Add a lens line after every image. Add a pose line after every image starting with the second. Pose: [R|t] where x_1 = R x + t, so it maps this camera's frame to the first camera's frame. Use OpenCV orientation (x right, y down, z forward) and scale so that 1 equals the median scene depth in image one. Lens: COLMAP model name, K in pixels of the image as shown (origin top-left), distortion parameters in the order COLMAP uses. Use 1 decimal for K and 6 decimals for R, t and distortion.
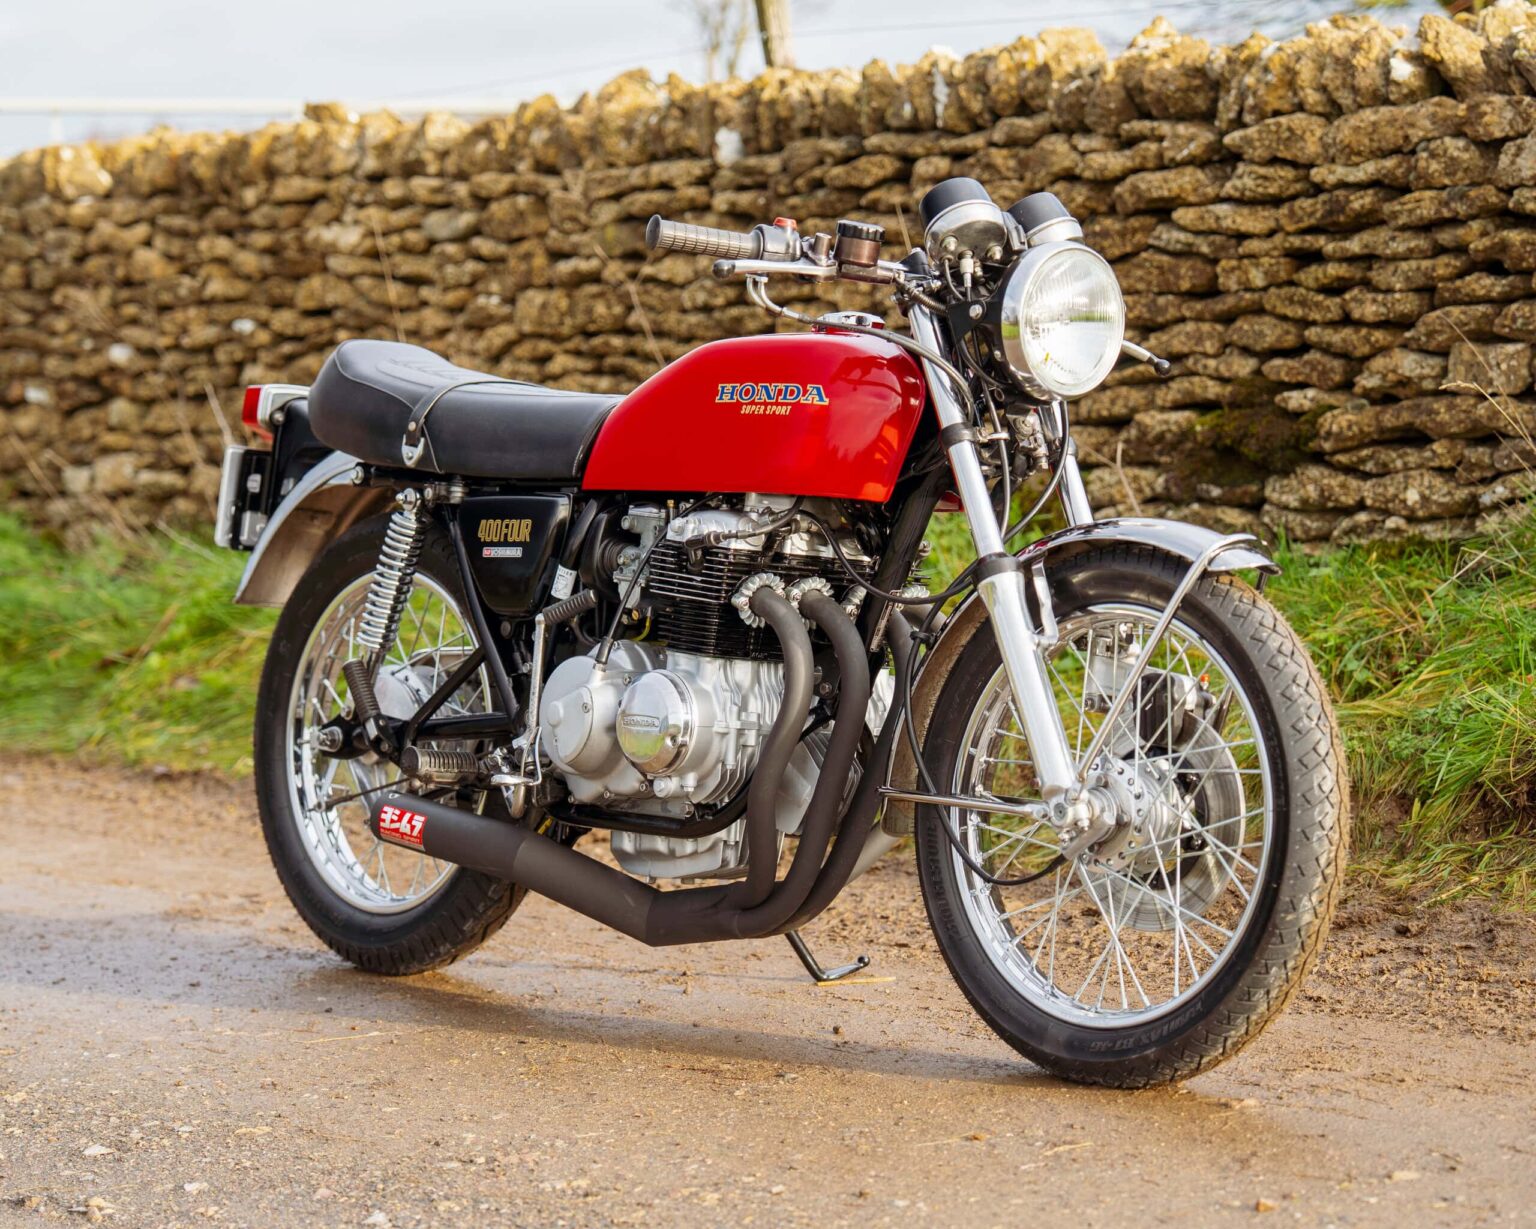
lens RADIAL K [[3654.9, 0, 759.4], [0, 3654.9, 617.6], [0, 0, 1]] dist [0.337342, 0.000000]
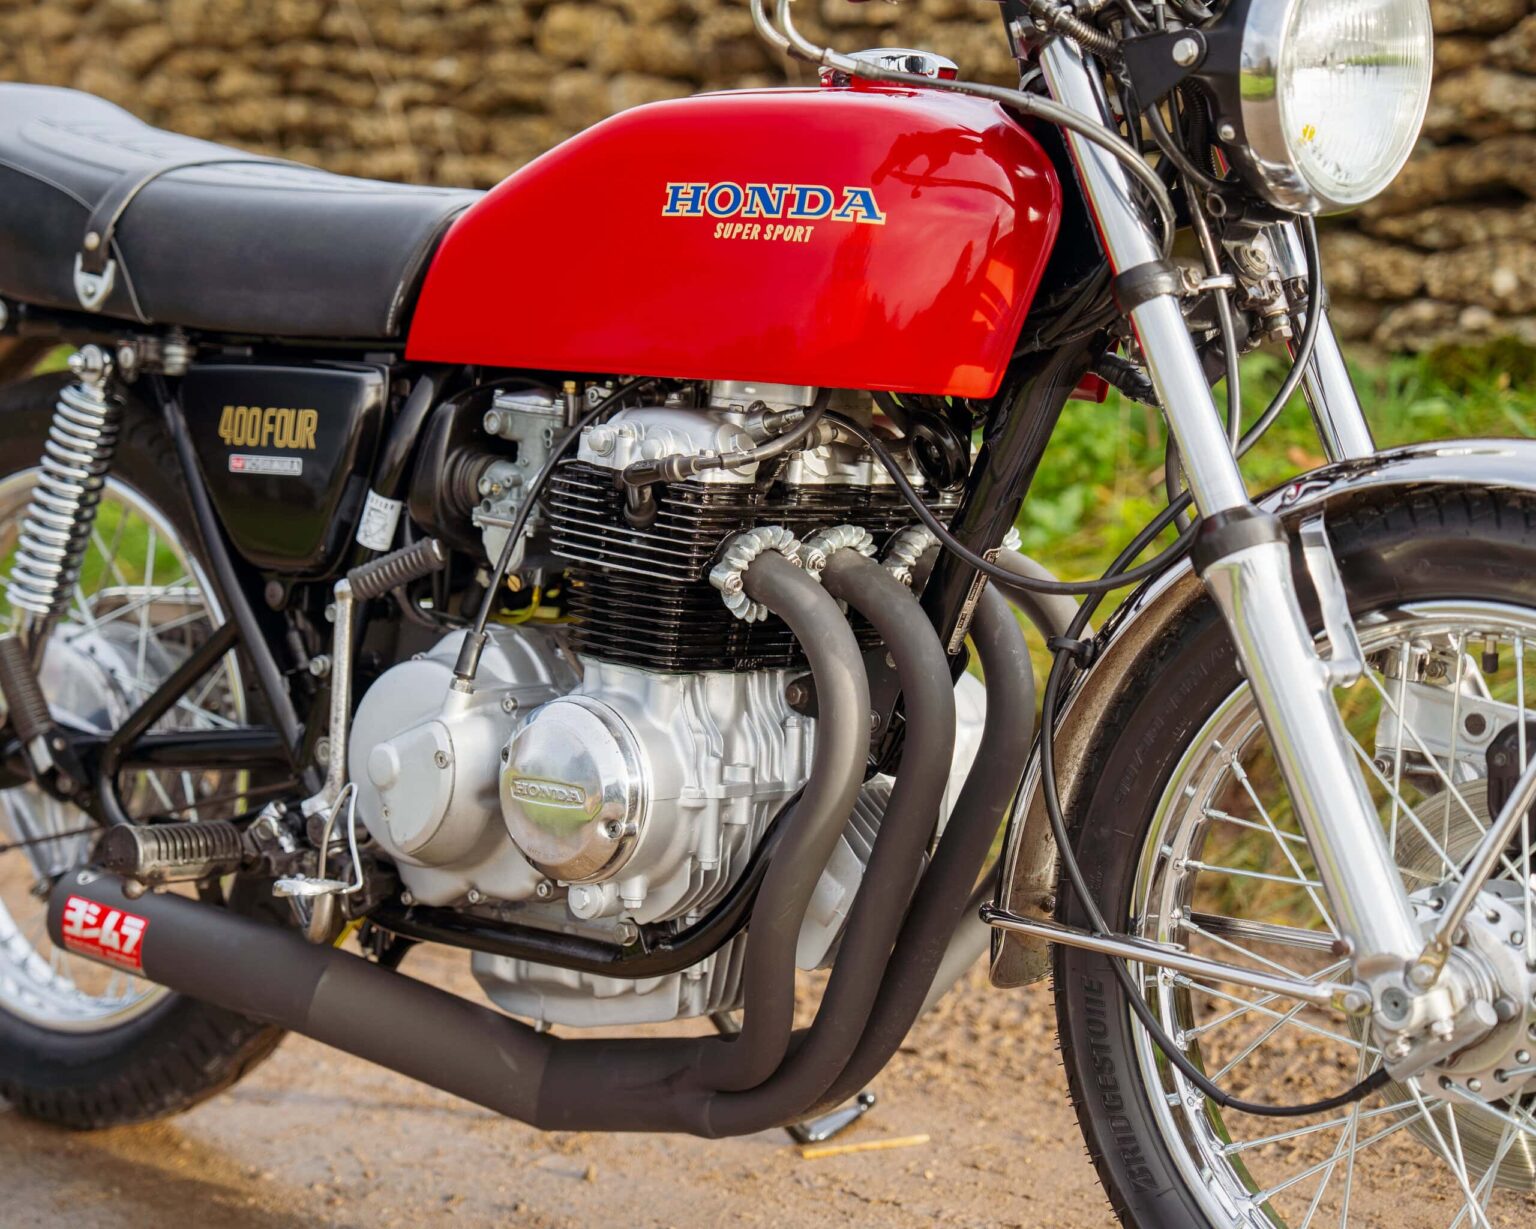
lens RADIAL K [[3562.8, 0, 773.5], [0, 3562.8, 606.7], [0, 0, 1]] dist [0.259692, 0.000000]
pose [[0.992962, -0.027782, 0.115130, -0.059173], [0.017585, 0.995908, 0.088651, -0.046927], [-0.117121, -0.086002, 0.989387, 0.446871]]
